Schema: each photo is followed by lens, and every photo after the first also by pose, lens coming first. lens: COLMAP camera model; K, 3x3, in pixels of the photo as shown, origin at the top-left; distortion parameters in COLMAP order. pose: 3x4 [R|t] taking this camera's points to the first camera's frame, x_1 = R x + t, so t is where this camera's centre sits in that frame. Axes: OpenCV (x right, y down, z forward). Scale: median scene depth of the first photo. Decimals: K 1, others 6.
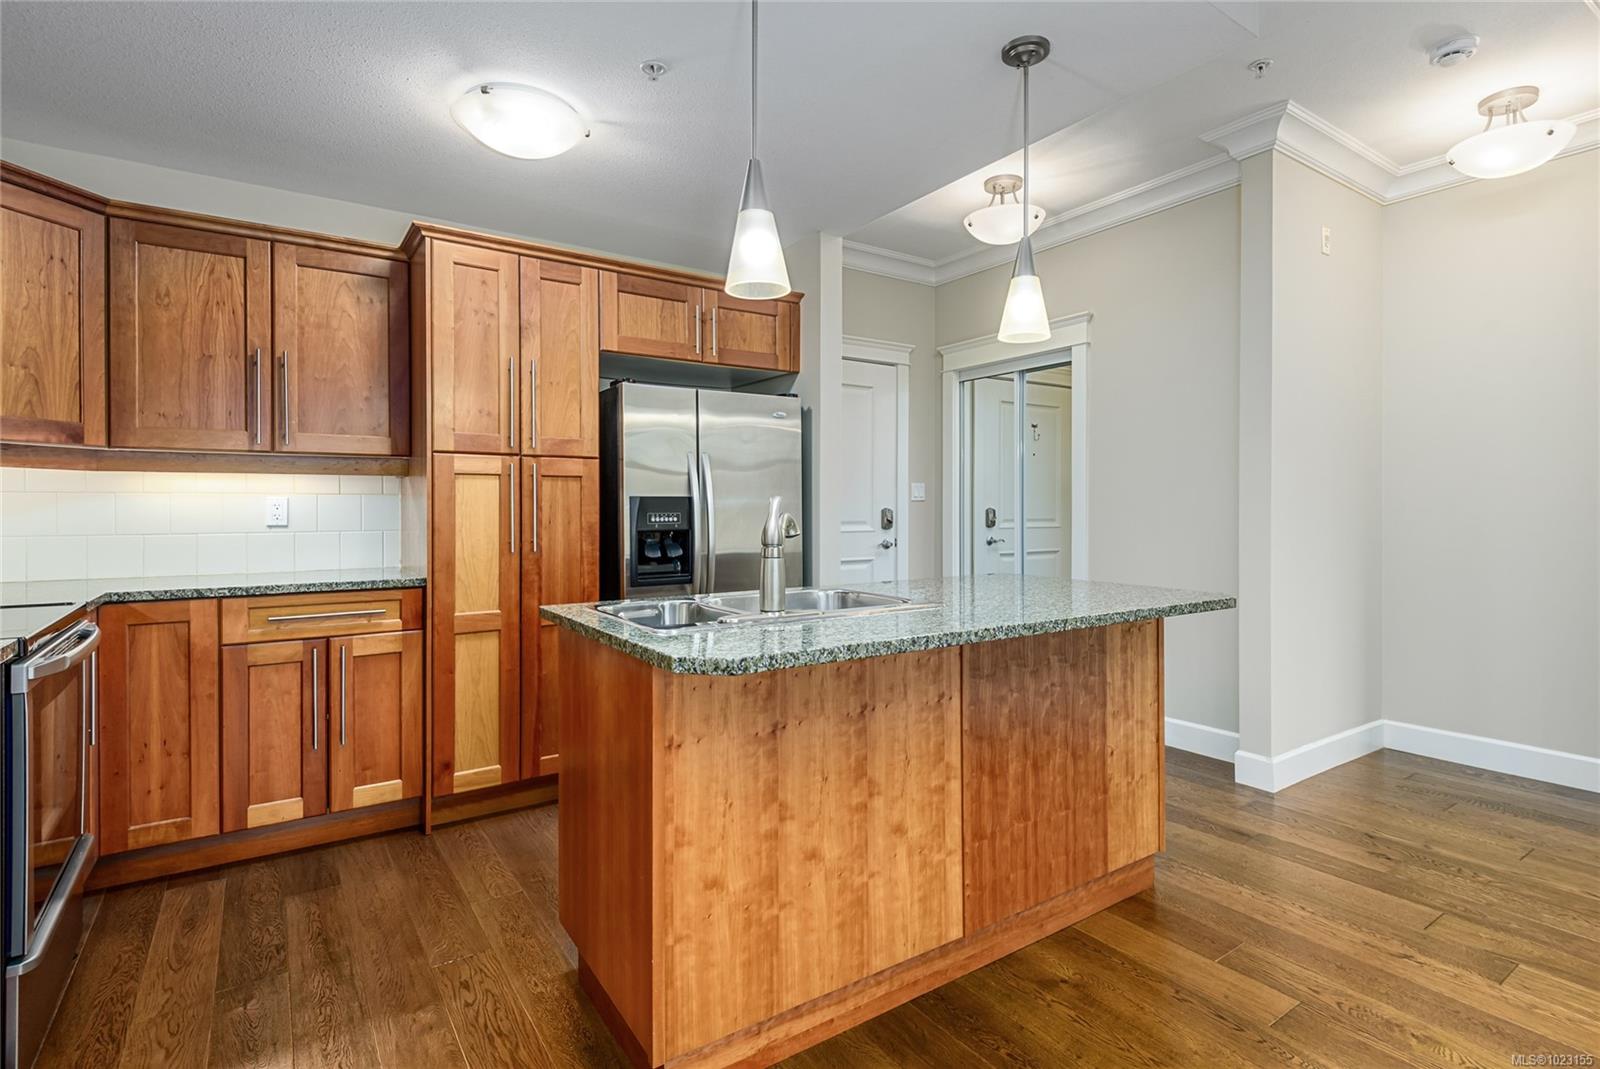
lens RADIAL K [[786.5, 0, 803.0], [0, 786.5, 506.3], [0, 0, 1]] dist [-0.000063, 0.000015]
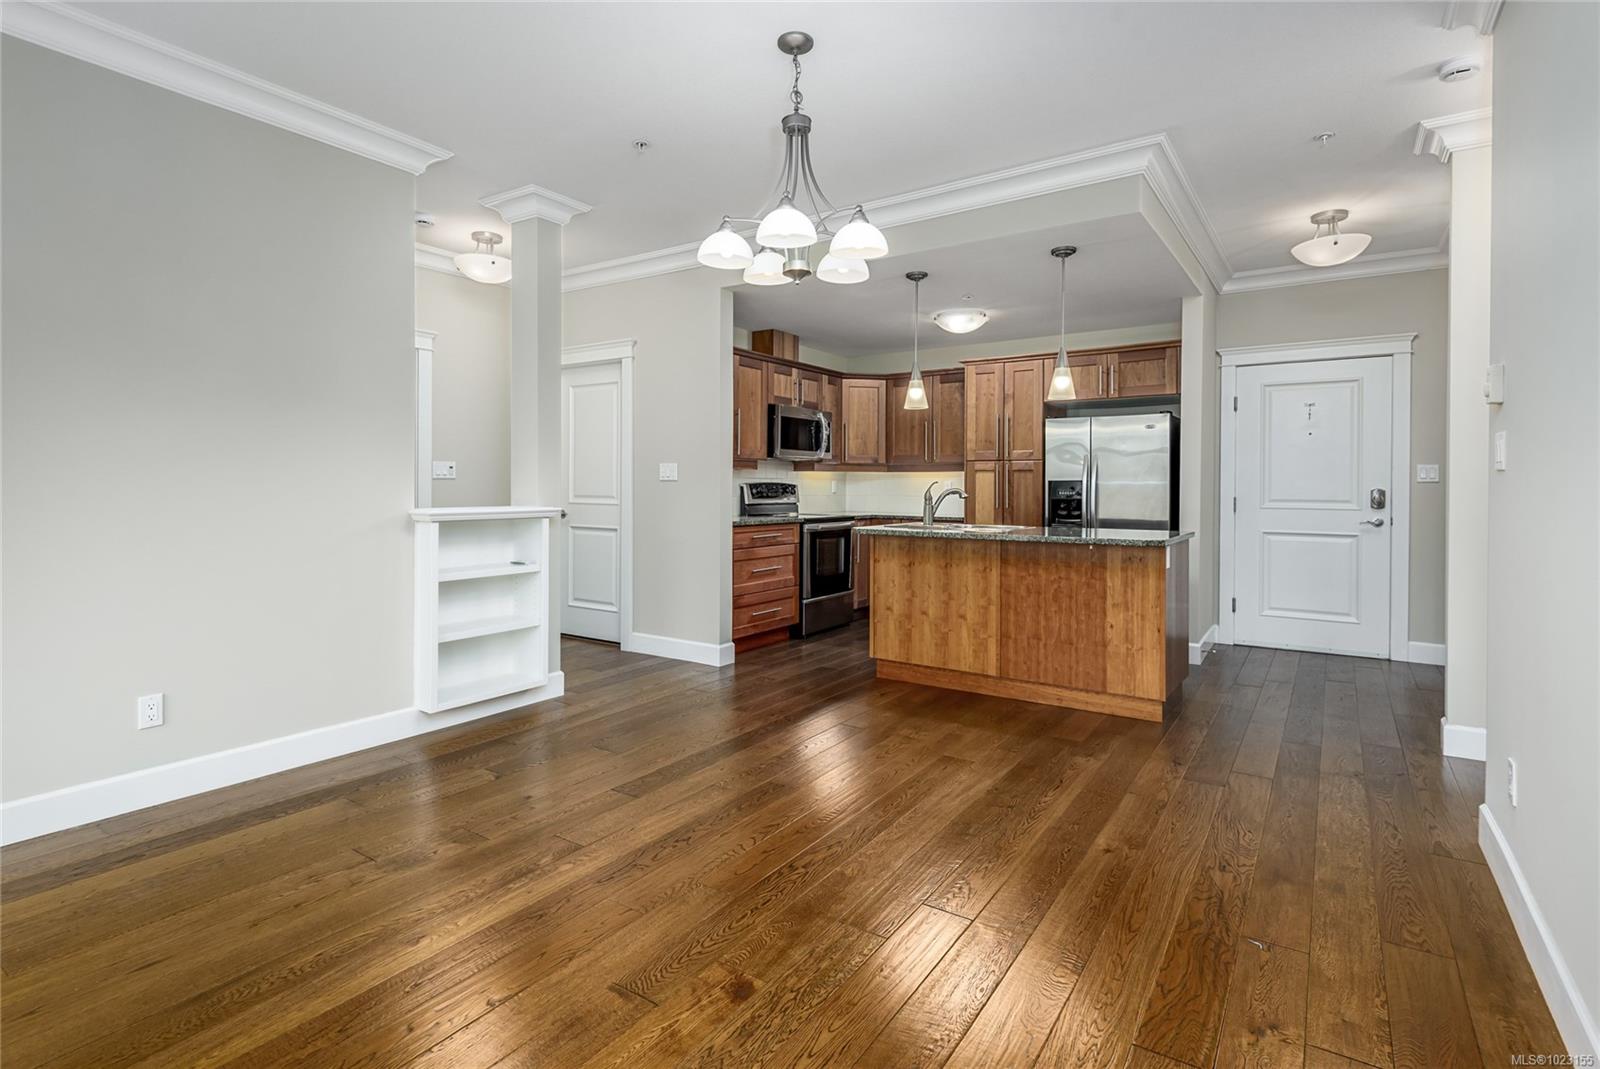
lens RADIAL K [[763.7, 0, 780.9], [0, 763.7, 499.5], [0, 0, 1]] dist [0.000653, -0.000063]
pose [[0.330341, 0.018524, -0.943680, 1.754784], [-0.003551, 0.999825, 0.018383, 0.000625], [0.943855, -0.002721, 0.330349, -0.261568]]
